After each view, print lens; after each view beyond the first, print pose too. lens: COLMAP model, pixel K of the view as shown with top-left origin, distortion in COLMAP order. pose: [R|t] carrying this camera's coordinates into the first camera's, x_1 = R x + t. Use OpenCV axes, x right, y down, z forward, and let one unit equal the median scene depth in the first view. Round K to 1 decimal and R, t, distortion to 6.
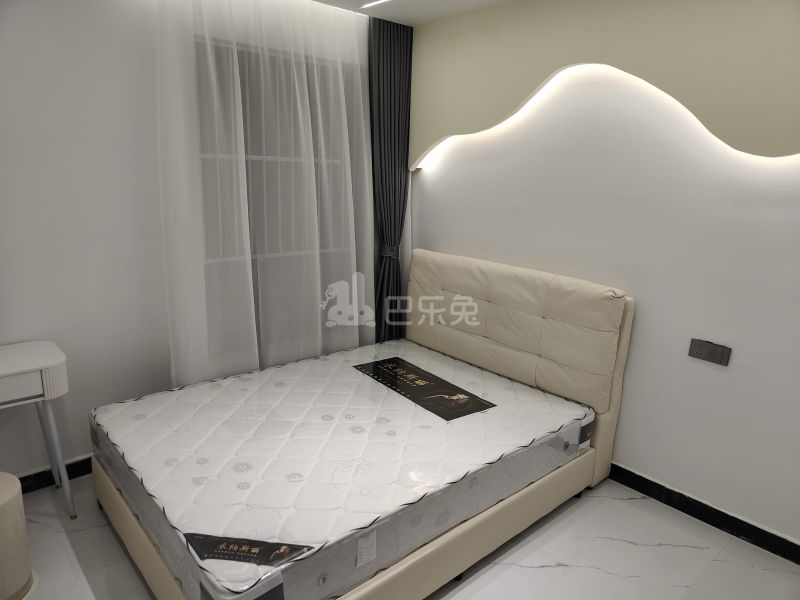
lens RADIAL K [[542.7, 0, 400.0], [0, 542.7, 300.0], [0, 0, 1]] dist [0.019253, -0.001809]
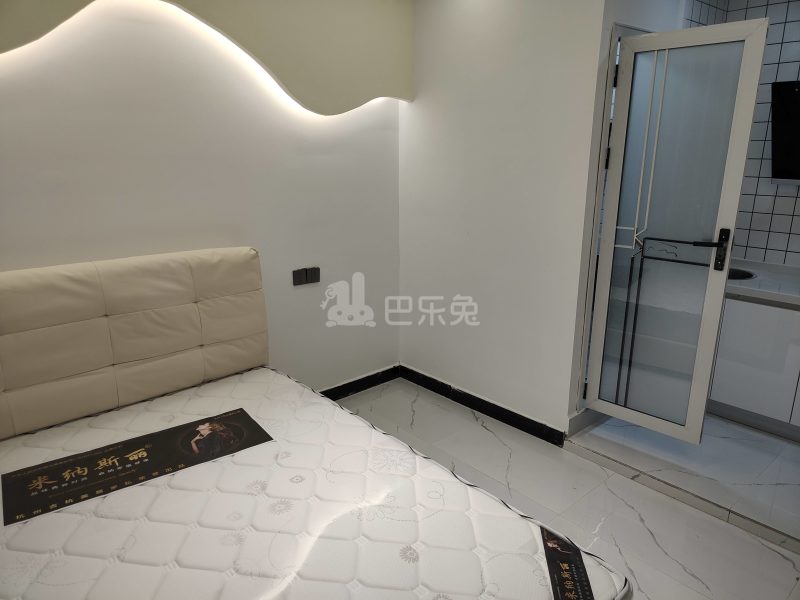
lens RADIAL K [[556.6, 0, 397.5], [0, 556.6, 297.1], [0, 0, 1]] dist [0.044496, -0.046236]
pose [[0.025075, -0.302217, 0.952909, -0.552166], [0.238055, 0.927593, 0.287924, -0.149593], [-0.970928, 0.219626, 0.095203, 0.586807]]
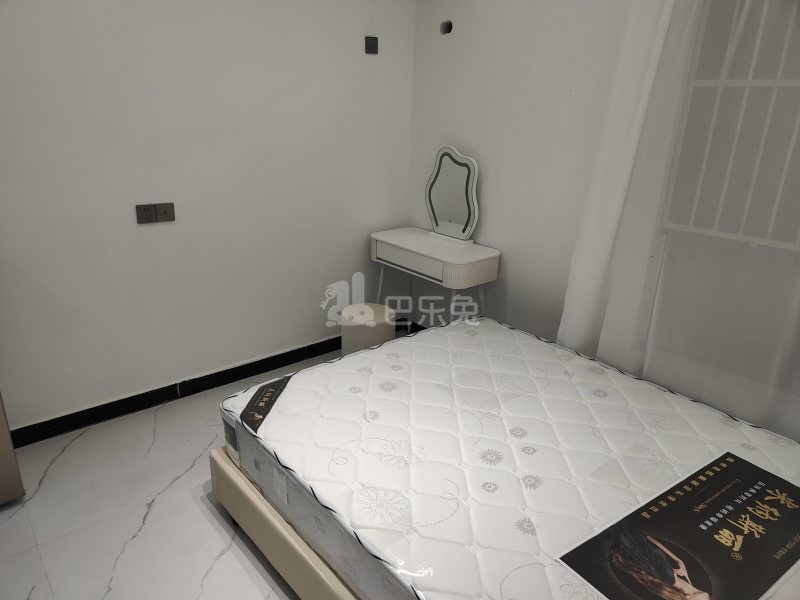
lens RADIAL K [[556.6, 0, 397.5], [0, 556.6, 297.1], [0, 0, 1]] dist [0.044496, -0.046236]
pose [[-0.031461, 0.302436, -0.952650, 0.465408], [-0.262243, 0.917233, 0.299852, -0.120470], [0.964489, 0.259260, 0.050455, 0.635994]]
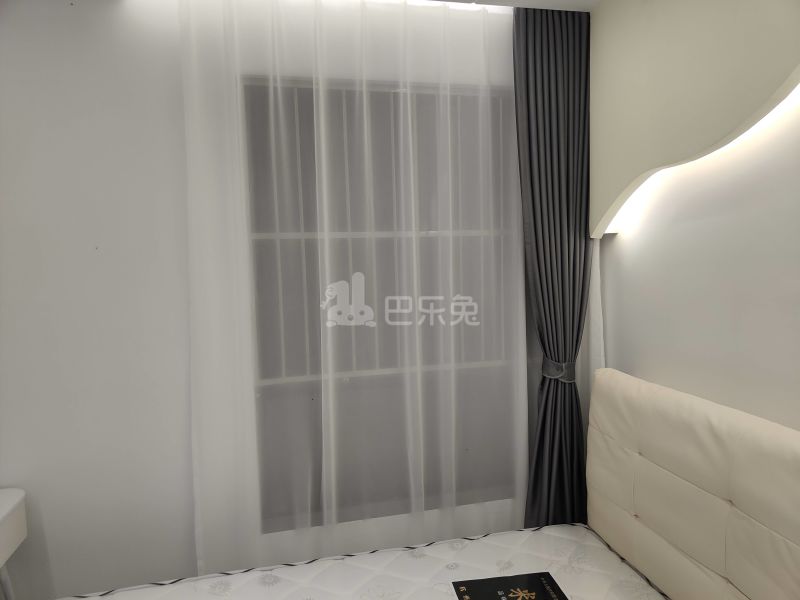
lens RADIAL K [[556.6, 0, 397.5], [0, 556.6, 297.1], [0, 0, 1]] dist [0.044496, -0.046236]
pose [[0.876568, -0.017464, -0.480962, 0.157056], [-0.054843, 0.989207, -0.135871, -0.094590], [0.478144, 0.145477, 0.866149, 0.455495]]
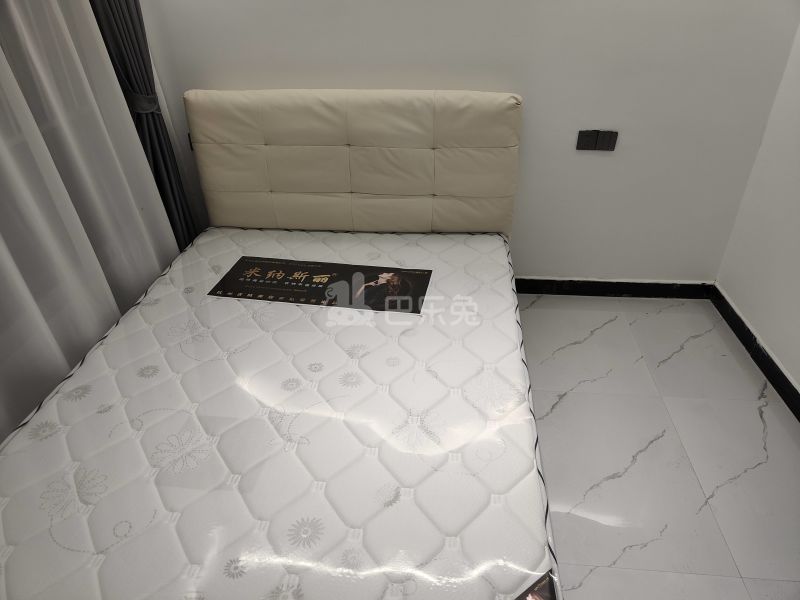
lens RADIAL K [[556.6, 0, 397.5], [0, 556.6, 297.1], [0, 0, 1]] dist [0.044496, -0.046236]
pose [[0.740486, -0.401876, 0.538680, -0.306999], [0.207117, 0.898967, 0.385955, -0.099006], [-0.639361, -0.174225, 0.748908, 0.358437]]
